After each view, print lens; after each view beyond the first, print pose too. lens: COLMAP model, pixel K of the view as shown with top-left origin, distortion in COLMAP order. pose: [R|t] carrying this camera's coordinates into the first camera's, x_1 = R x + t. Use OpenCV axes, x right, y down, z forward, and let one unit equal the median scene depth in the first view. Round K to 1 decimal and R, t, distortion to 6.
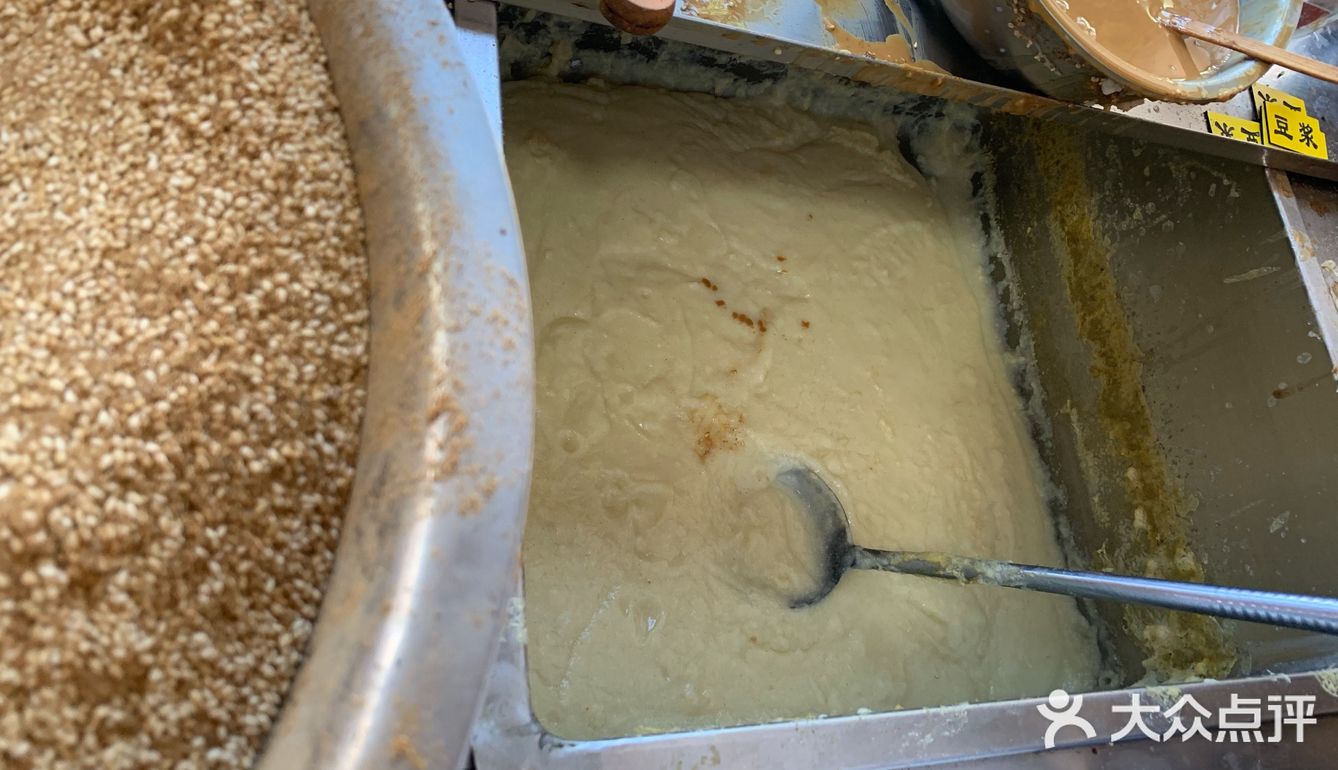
lens RADIAL K [[1053.8, 0, 669.1], [0, 1053.8, 384.9], [0, 0, 1]] dist [-0.010852, -0.004125]
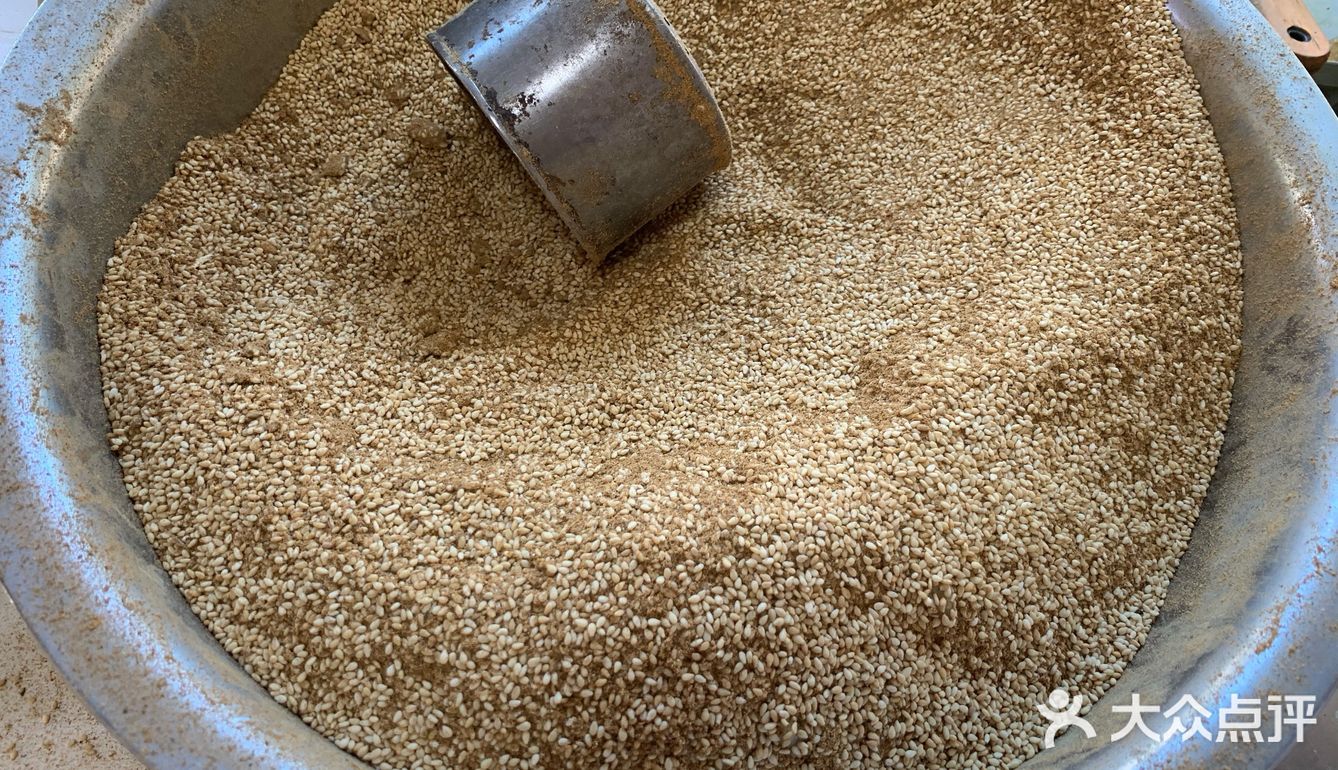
lens RADIAL K [[1053.8, 0, 669.2], [0, 1053.8, 385.7], [0, 0, 1]] dist [-0.010852, -0.004125]
pose [[0.928401, -0.018736, -0.371107, -0.516333], [-0.022379, 0.994096, -0.106174, 0.333159], [0.370905, 0.106876, 0.922500, -0.722690]]
